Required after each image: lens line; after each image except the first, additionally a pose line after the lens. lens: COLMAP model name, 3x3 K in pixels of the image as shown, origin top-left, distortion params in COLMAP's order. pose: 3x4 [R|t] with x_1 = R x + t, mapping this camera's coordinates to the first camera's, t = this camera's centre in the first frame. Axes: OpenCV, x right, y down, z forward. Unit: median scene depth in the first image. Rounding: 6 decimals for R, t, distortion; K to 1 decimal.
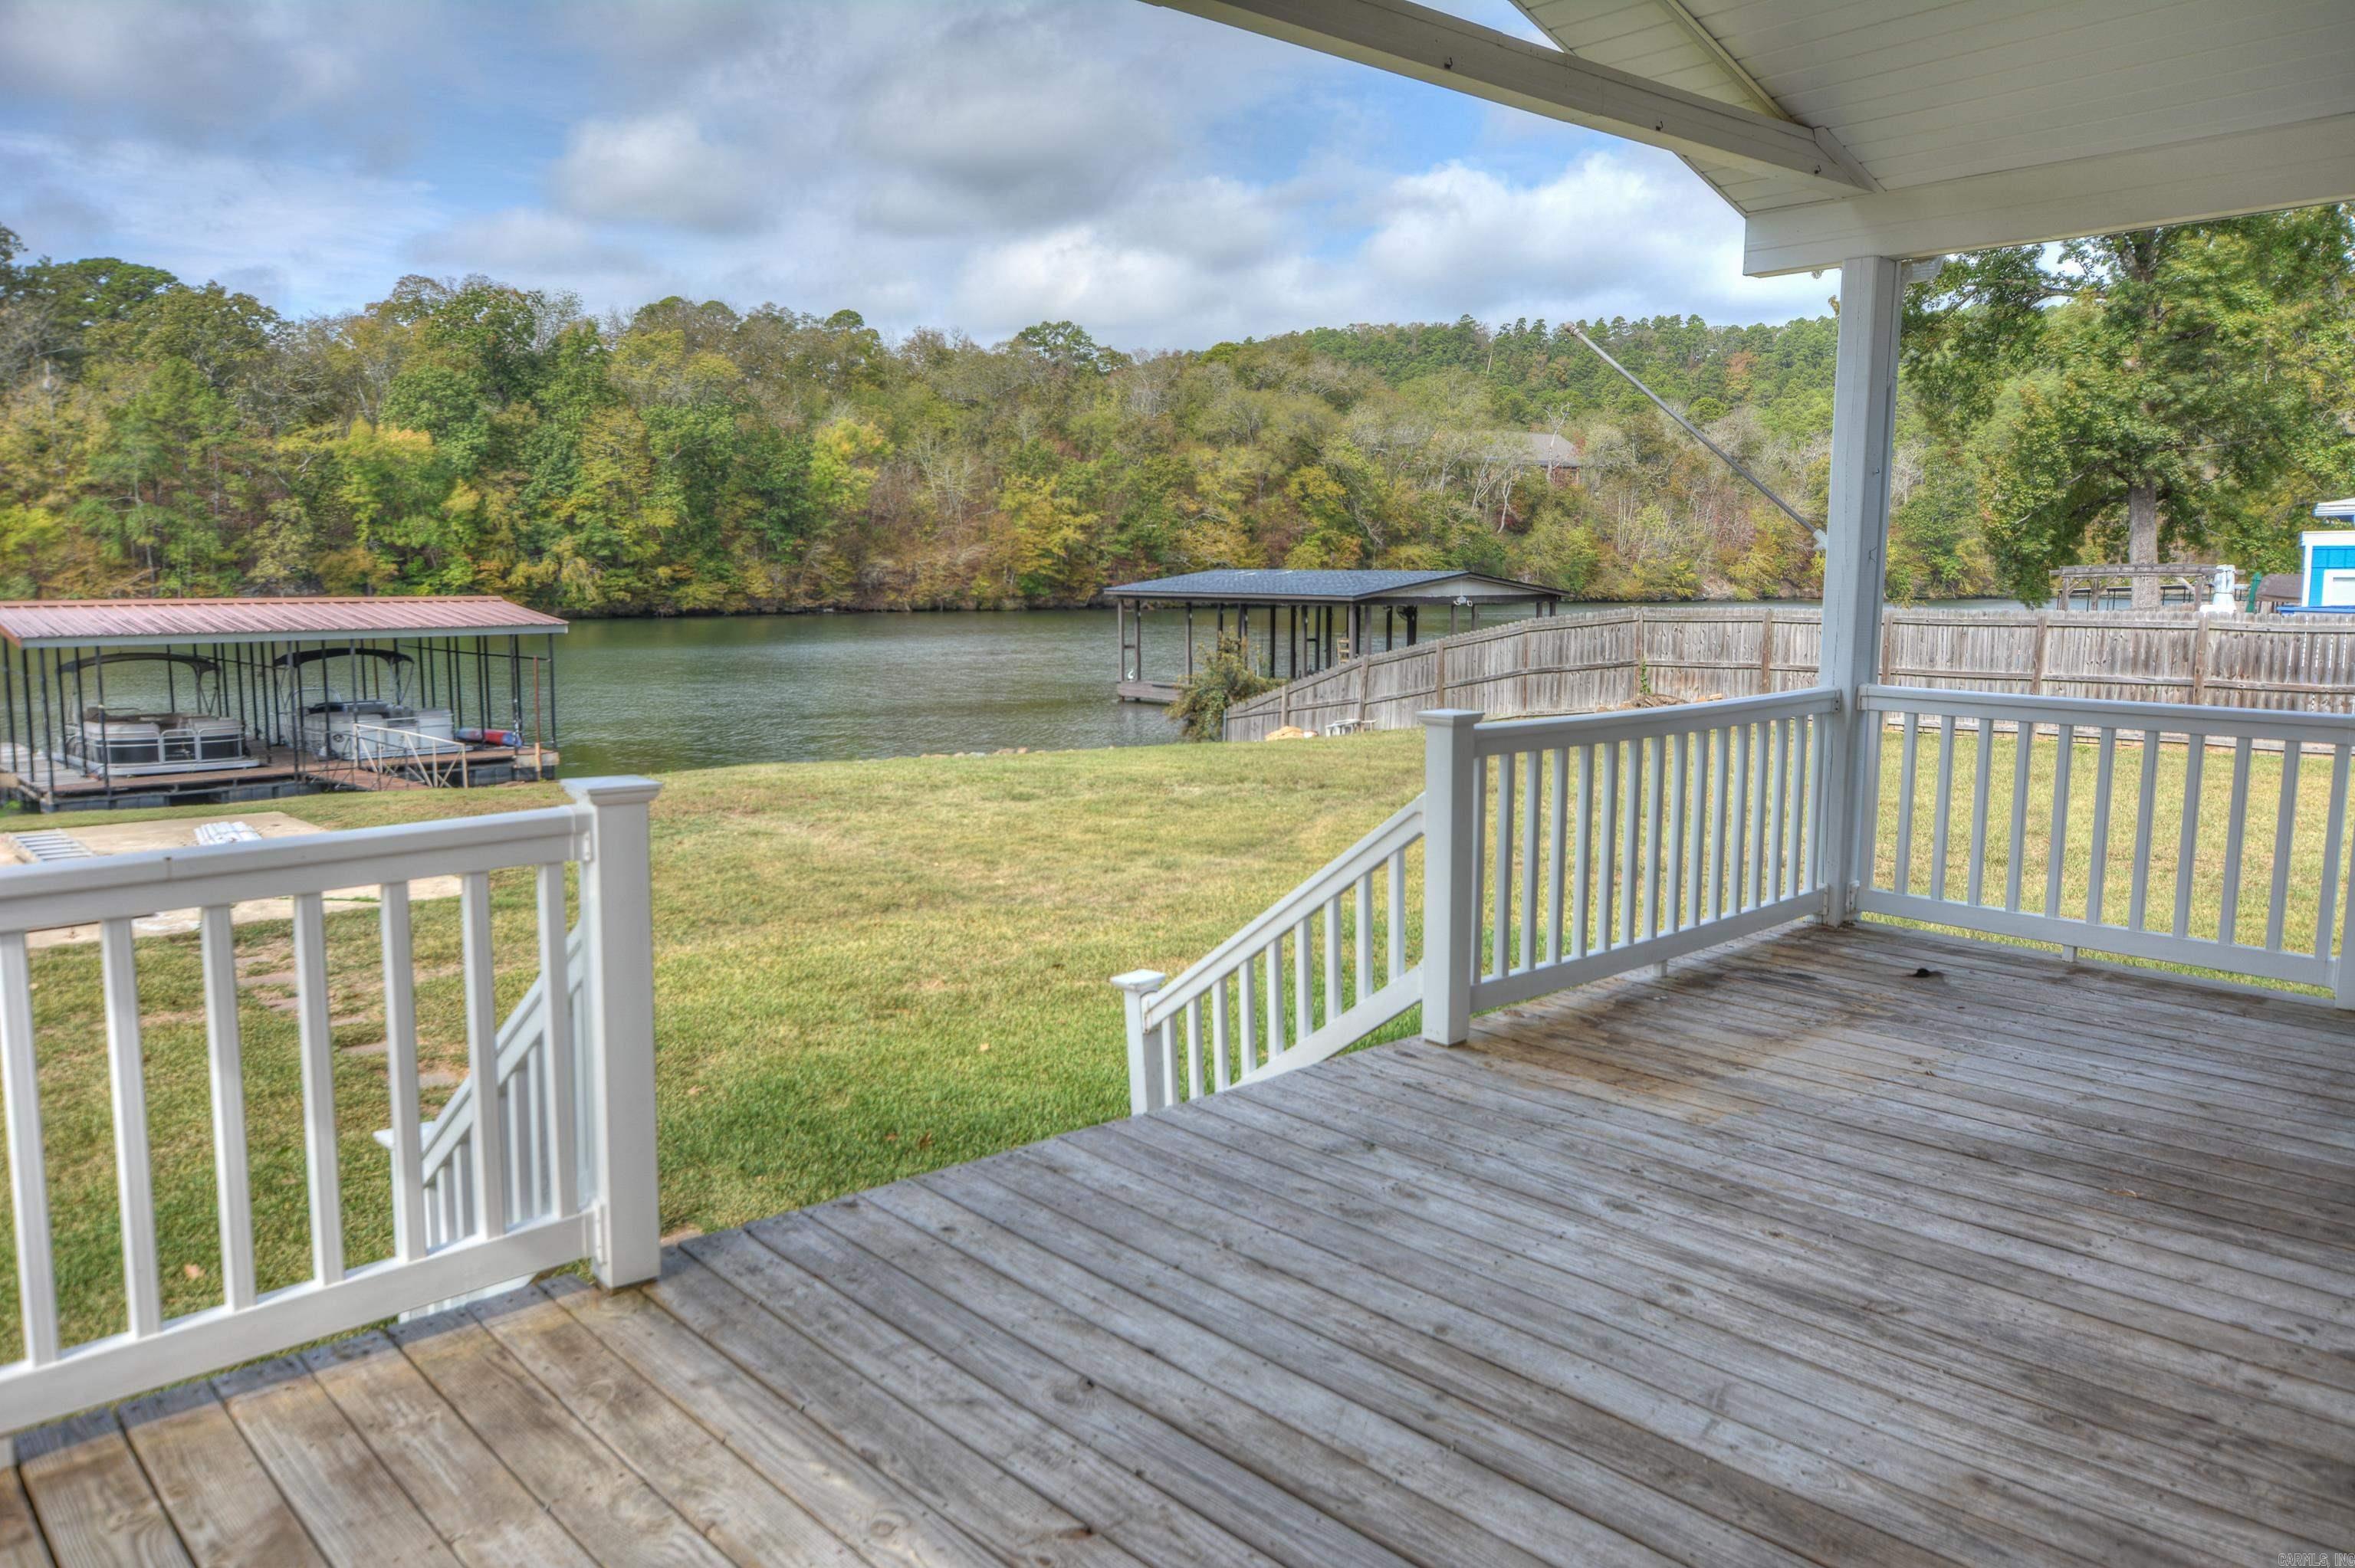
lens RADIAL K [[1662.1, 0, 1160.8], [0, 1662.1, 774.3], [0, 0, 1]] dist [-0.000656, 0.017222]
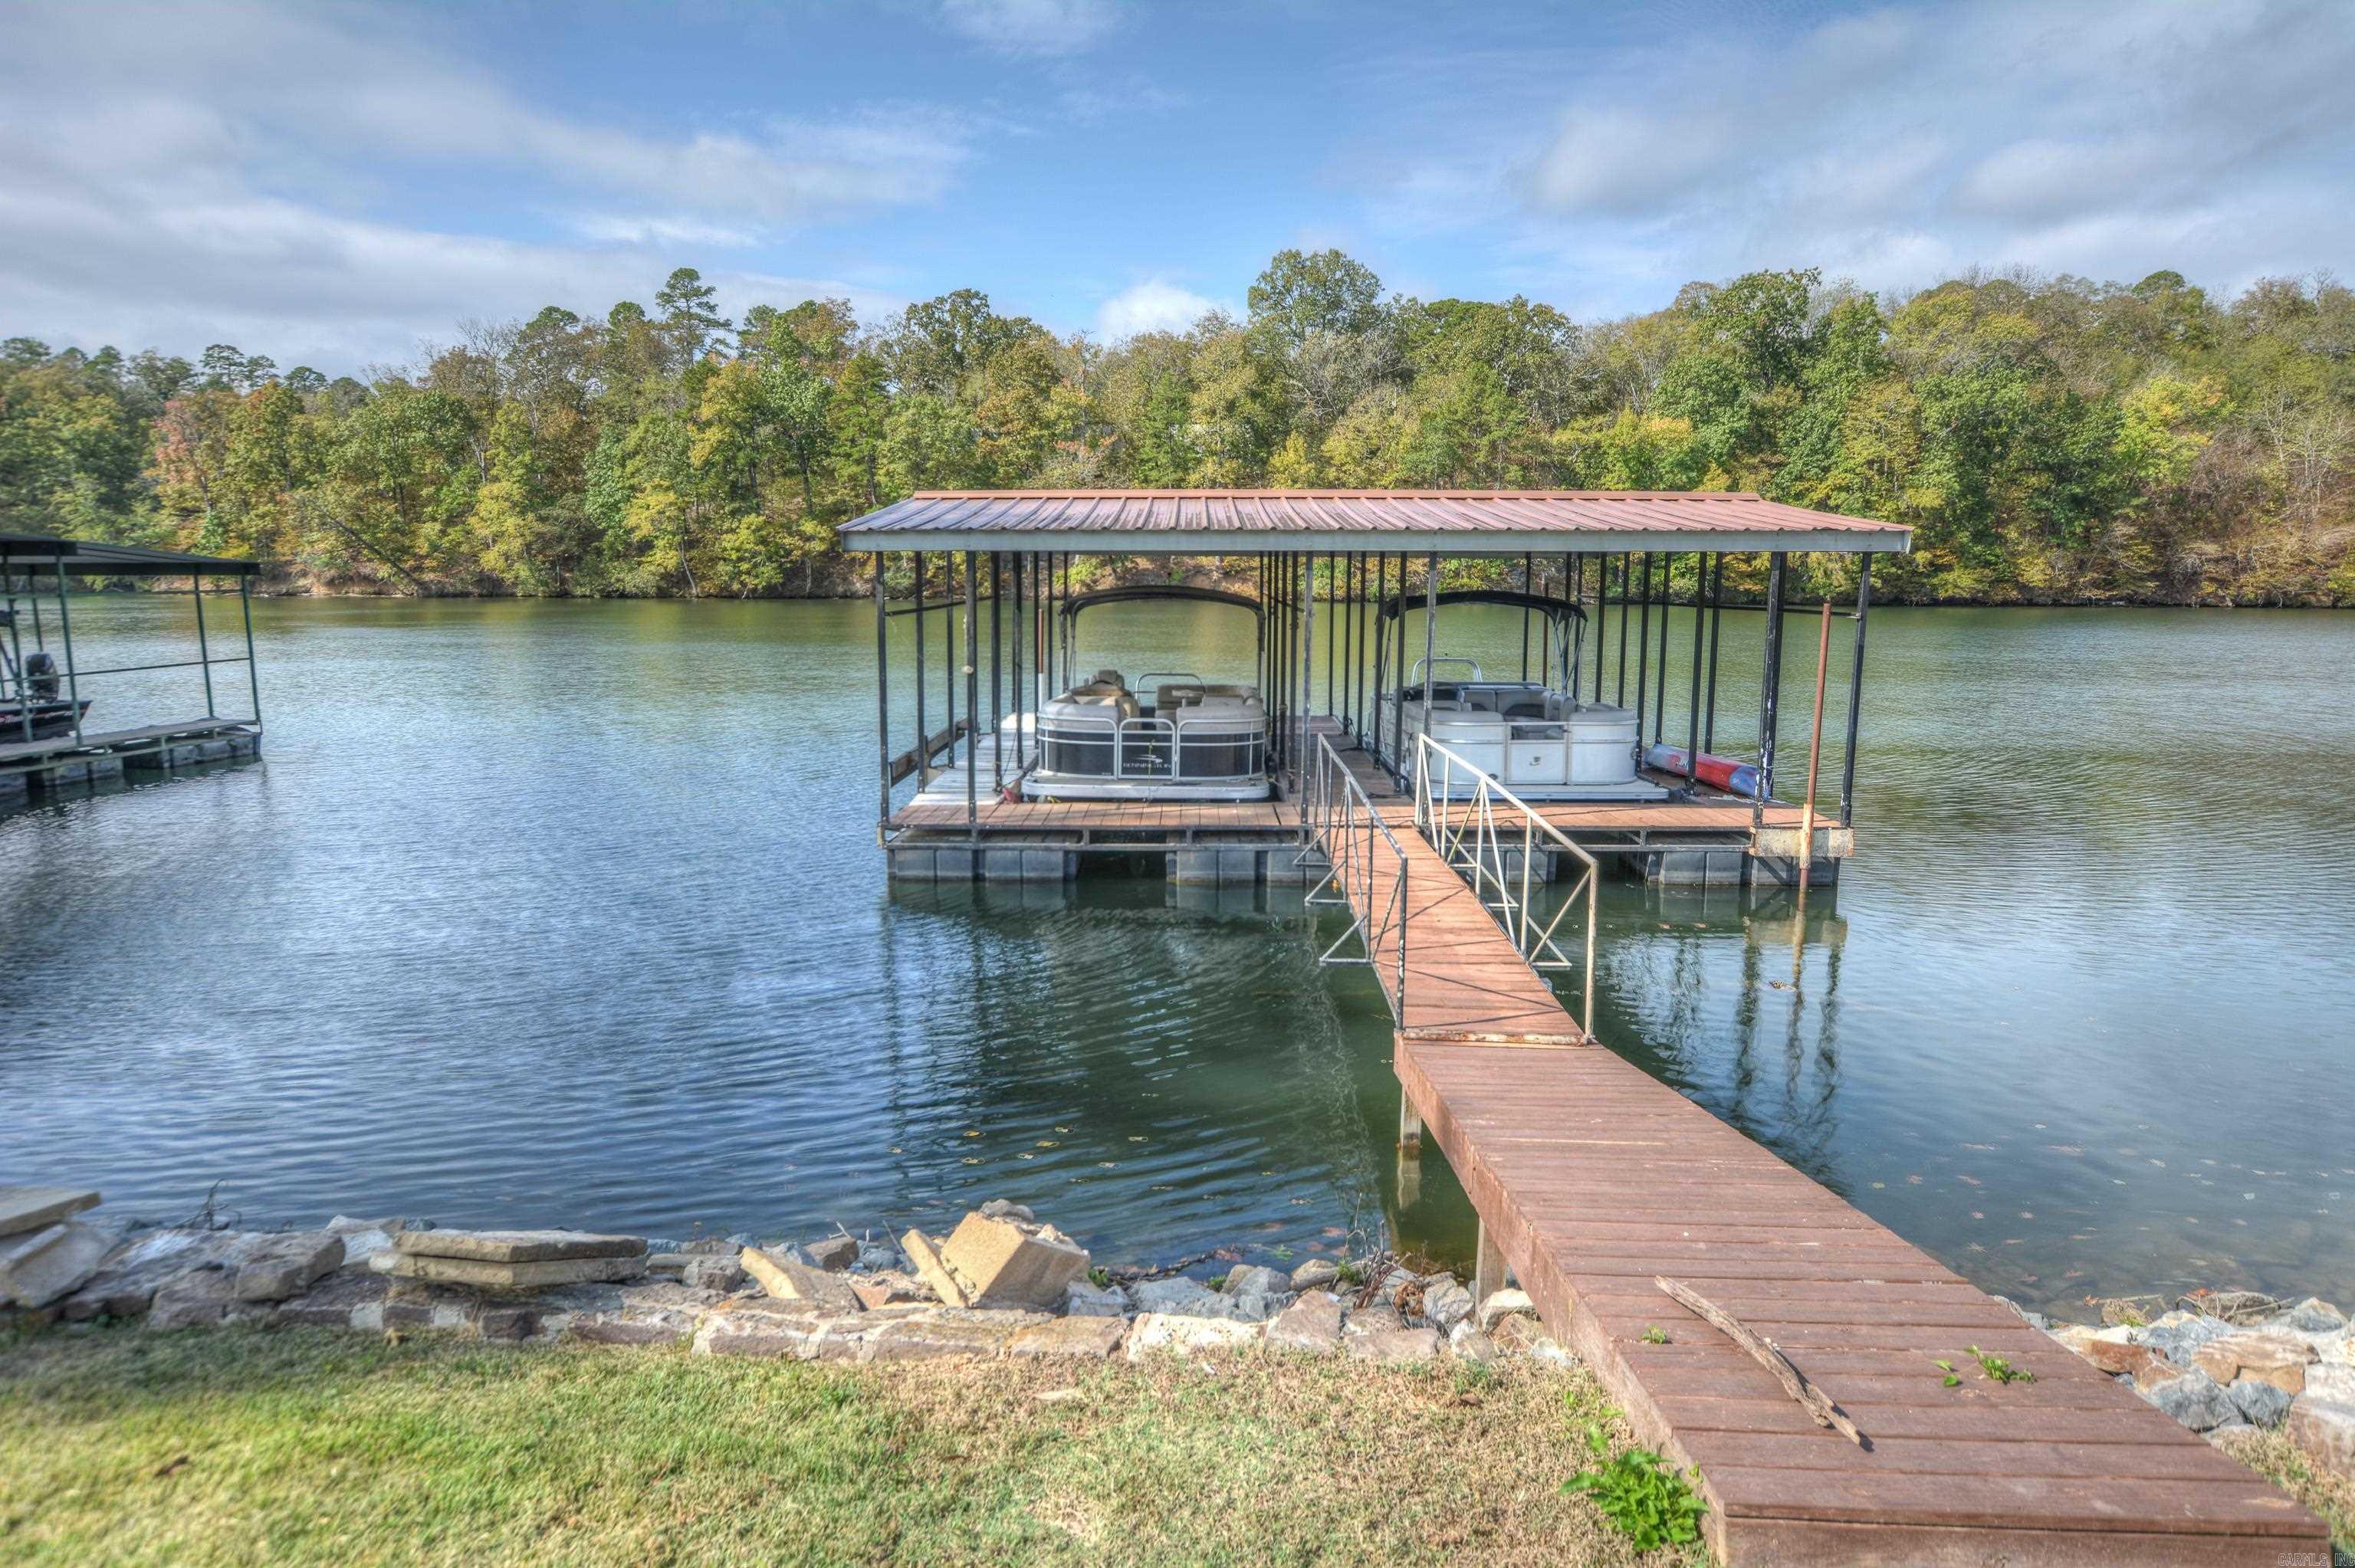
lens RADIAL K [[1396.7, 0, 1177.5], [0, 1396.7, 784.0], [0, 0, 1]] dist [-0.004046, 0.000271]
pose [[0.727553, 0.106029, -0.677809, -0.232660], [-0.087266, 0.994262, 0.061861, -0.030131], [0.680479, 0.014143, 0.732631, 0.580503]]
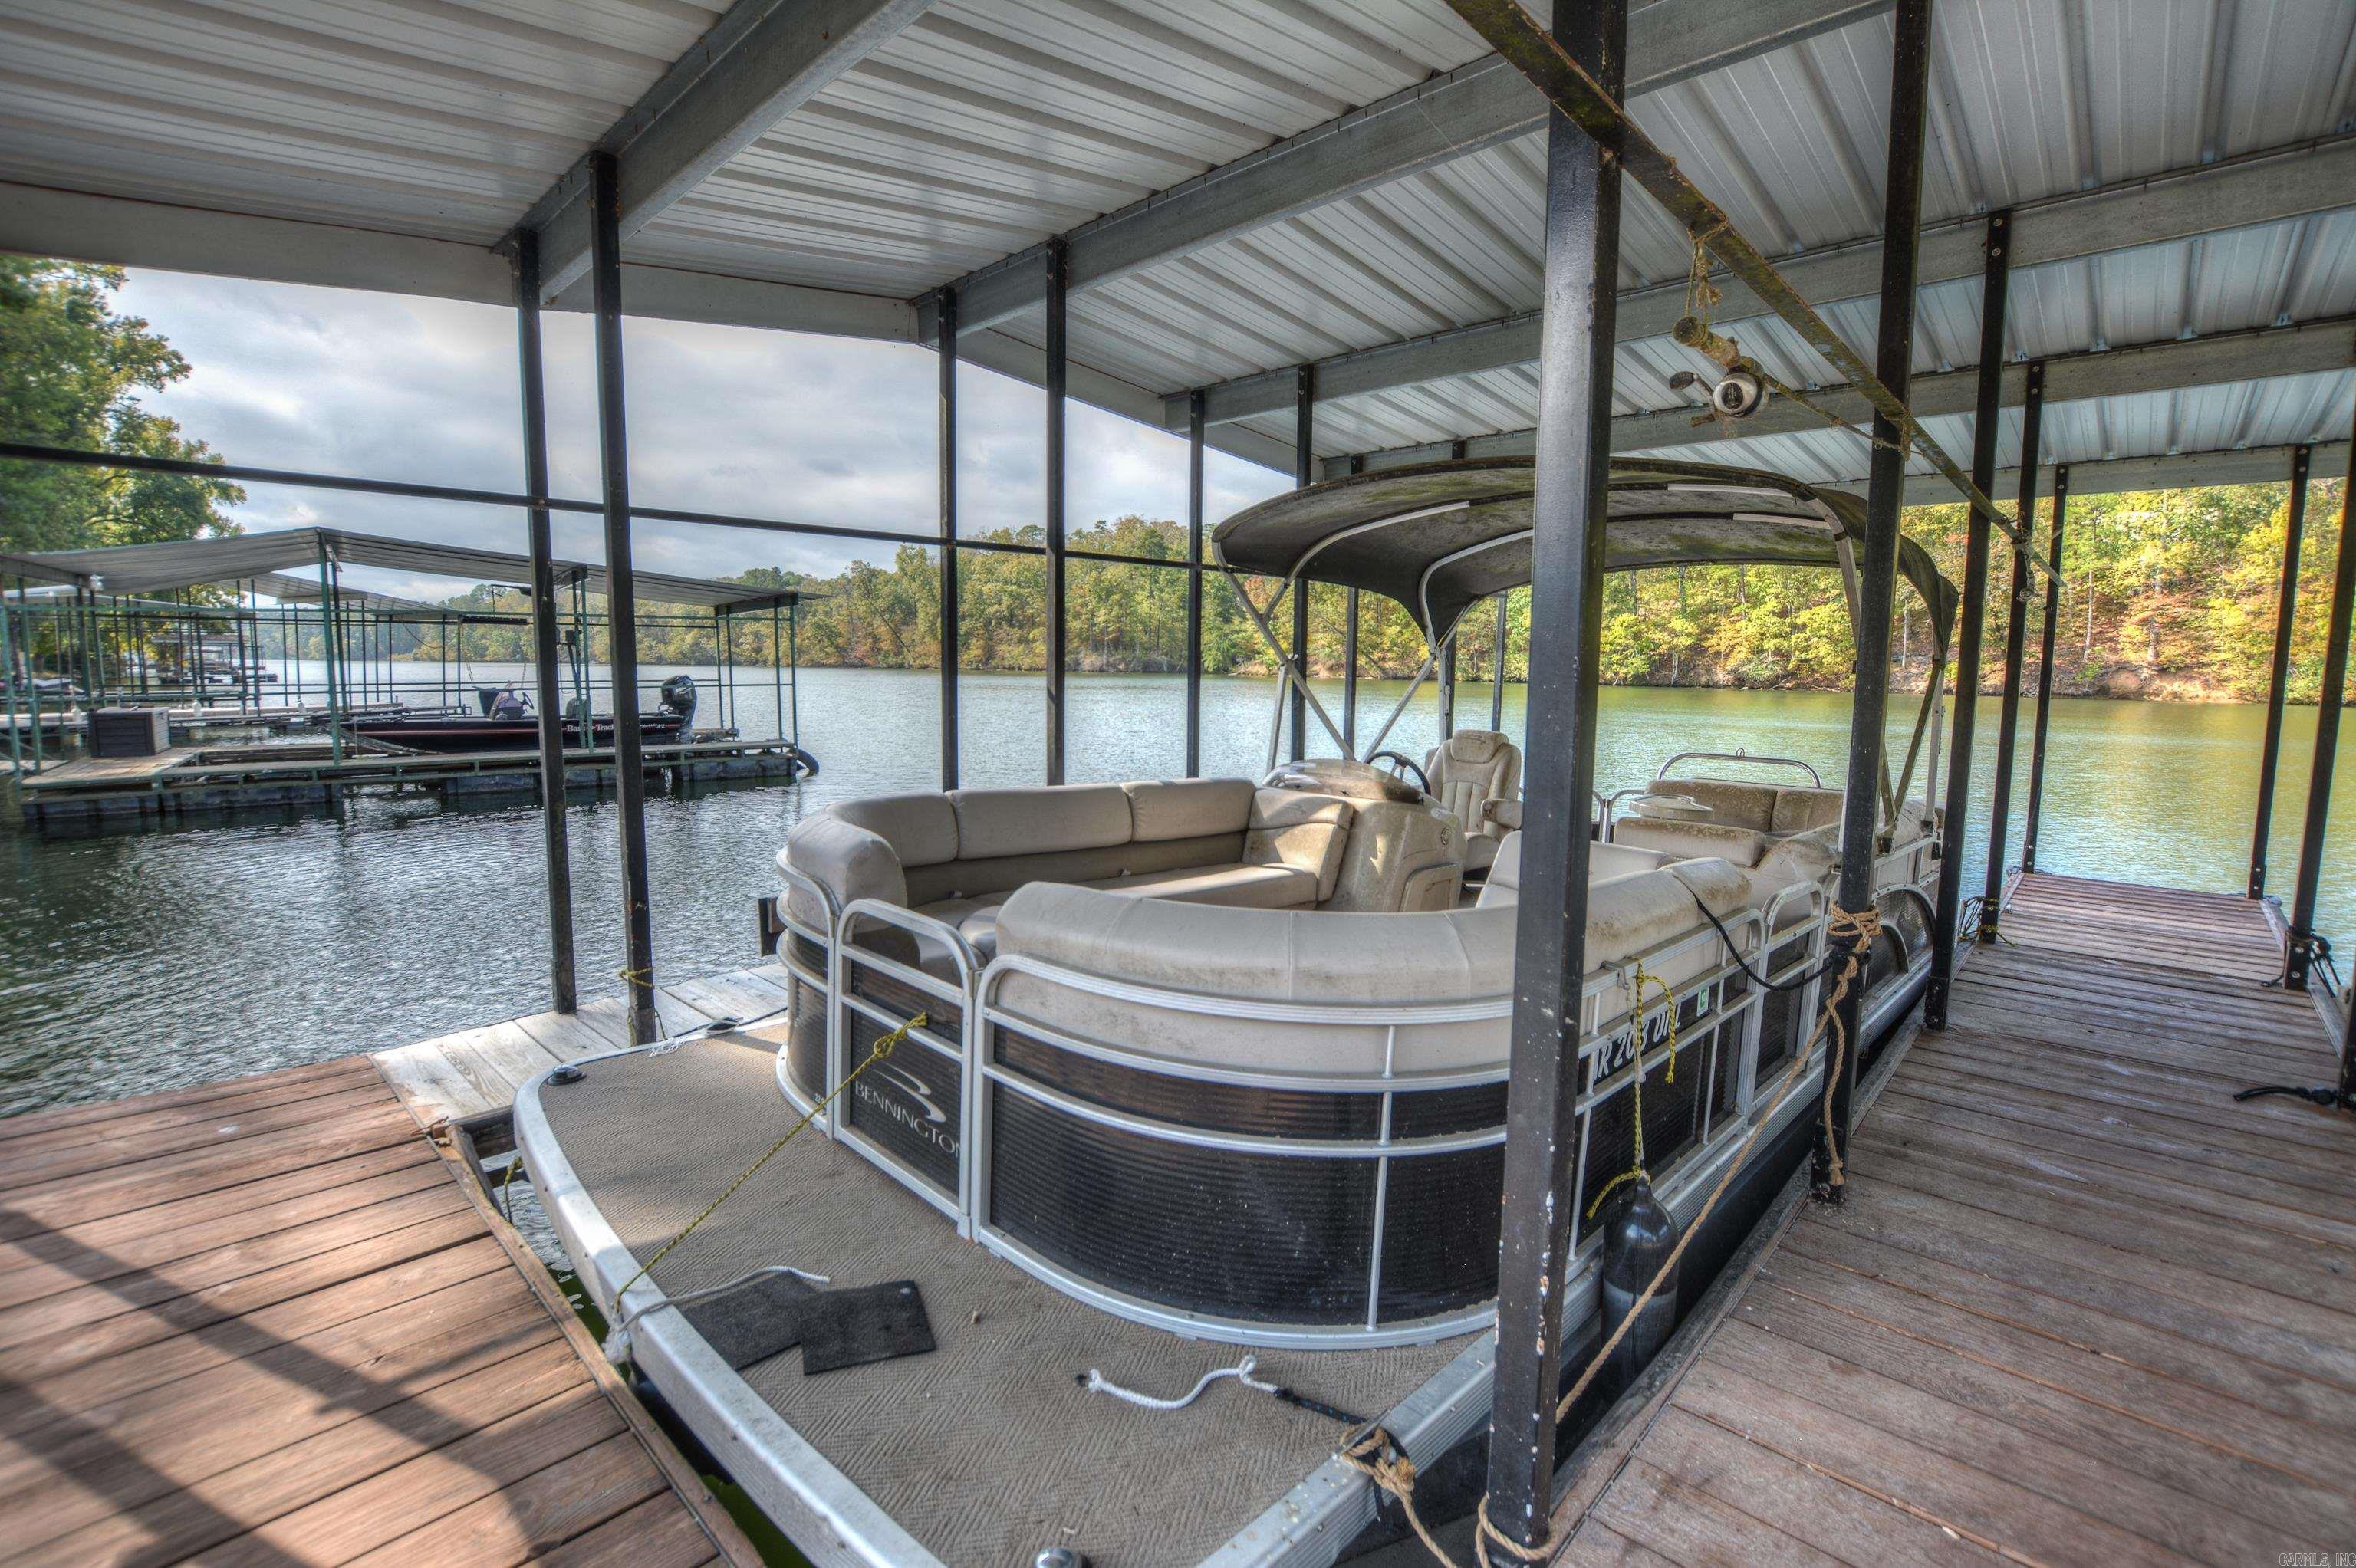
lens RADIAL K [[1056.3, 0, 1168.0], [0, 1056.3, 776.2], [0, 0, 1]] dist [-0.021429, -0.000056]
pose [[0.076826, 0.108428, -0.991131, -0.408023], [-0.135067, 0.986037, 0.097401, -0.038544], [0.987854, 0.126387, 0.090398, 0.823889]]
